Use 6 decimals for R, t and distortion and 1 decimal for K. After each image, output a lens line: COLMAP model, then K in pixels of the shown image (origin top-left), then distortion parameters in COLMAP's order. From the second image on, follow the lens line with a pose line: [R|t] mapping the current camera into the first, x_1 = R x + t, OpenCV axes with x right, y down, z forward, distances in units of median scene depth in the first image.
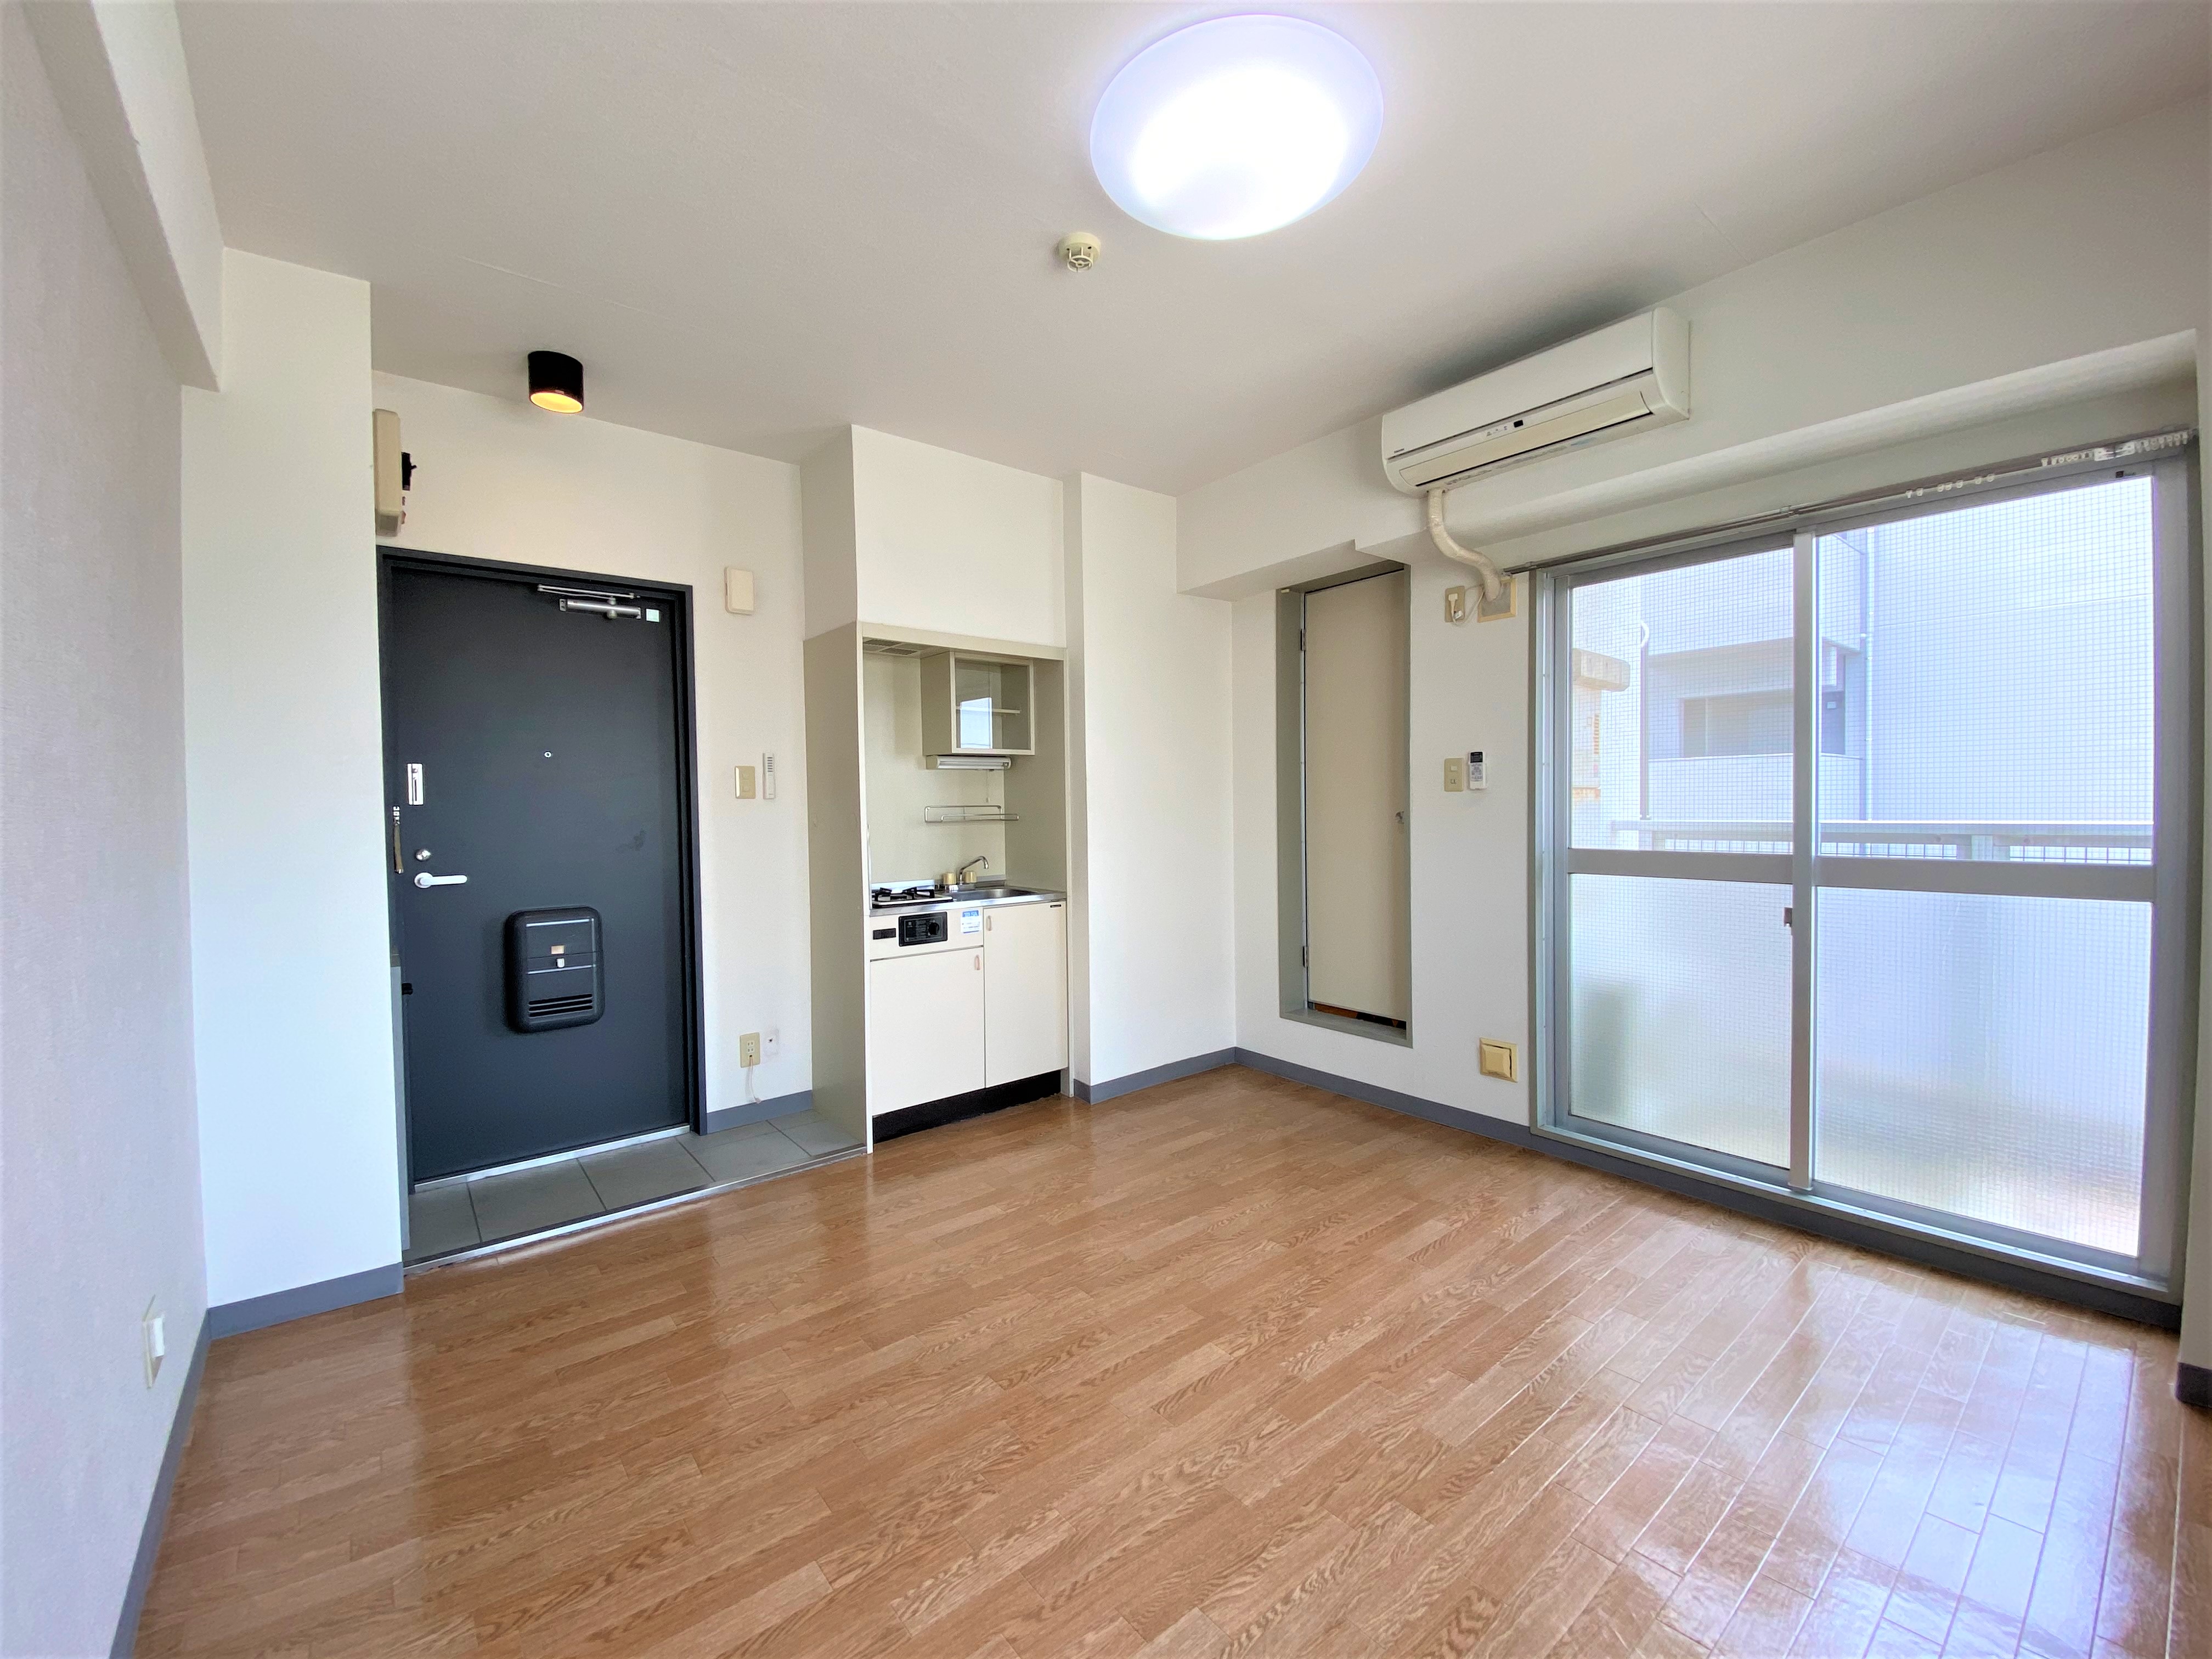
lens RADIAL K [[910.8, 0, 1094.5], [0, 910.8, 830.3], [0, 0, 1]] dist [0.041368, -0.028563]
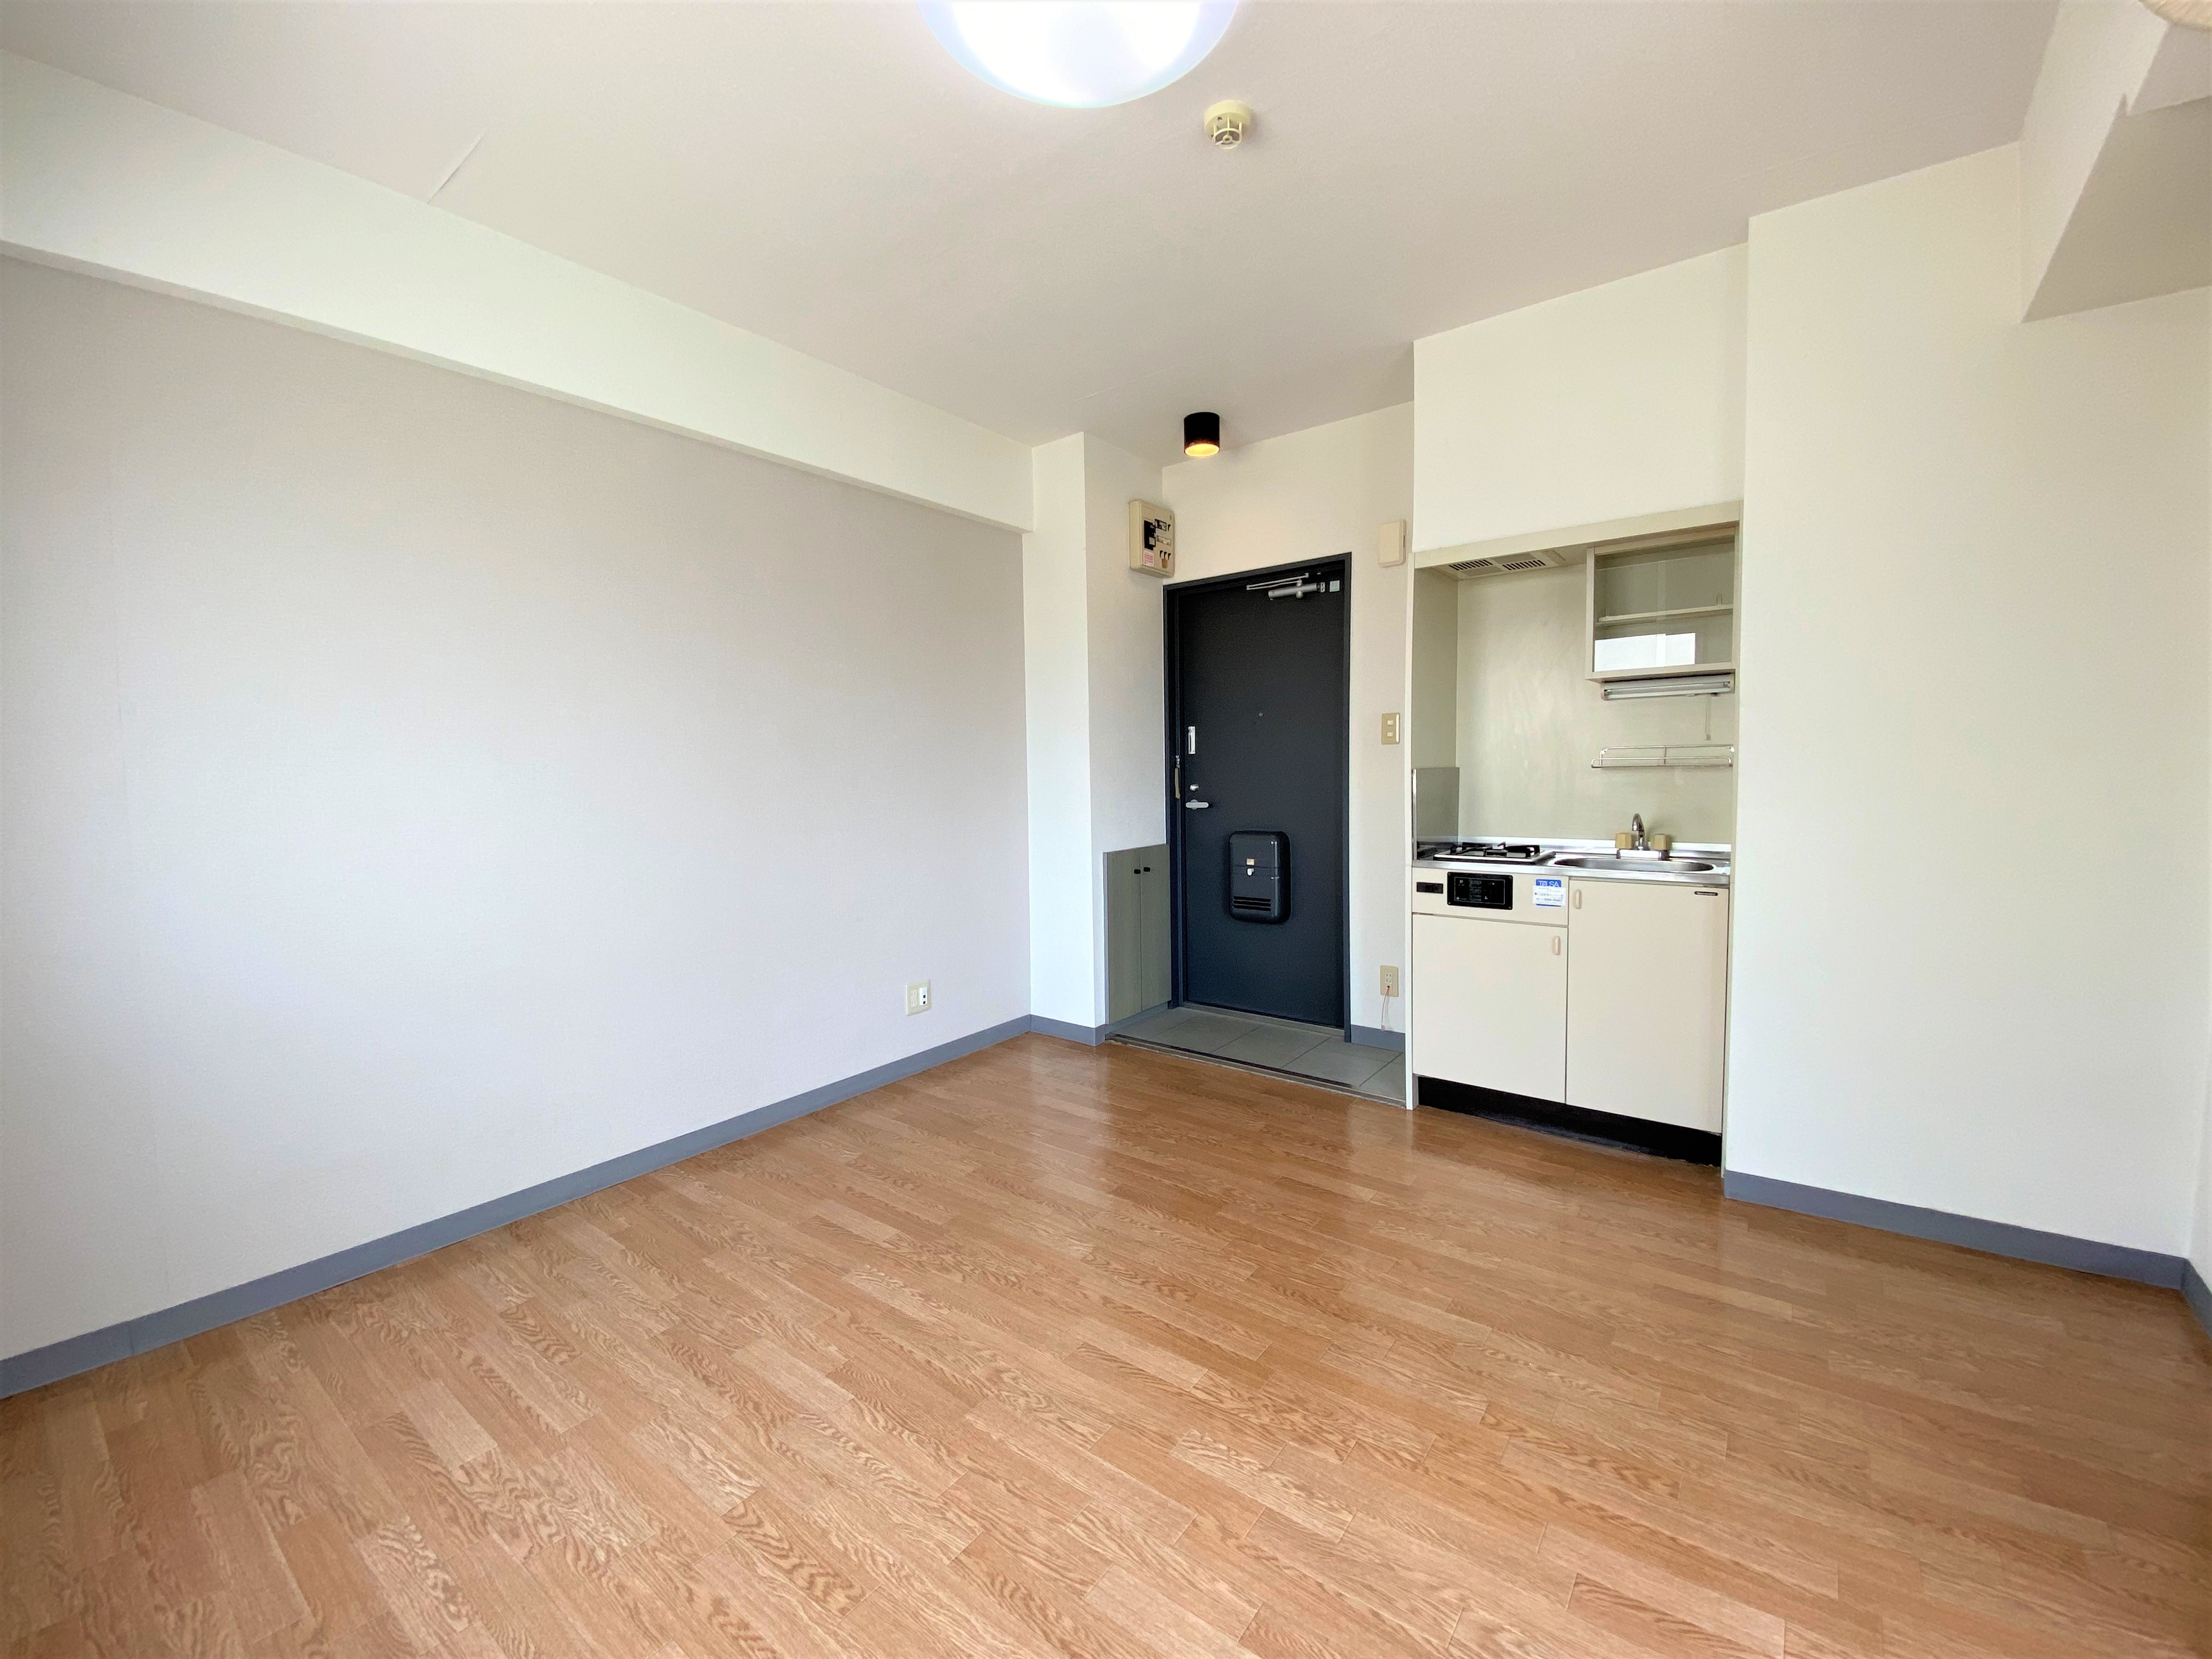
lens RADIAL K [[881.3, 0, 1106.9], [0, 881.3, 853.3], [0, 0, 1]] dist [-0.015641, -0.000090]
pose [[0.239626, 0.103658, -0.965316, 0.633722], [-0.009308, 0.994483, 0.104480, -0.015554], [0.970821, -0.016051, 0.239269, 0.526433]]
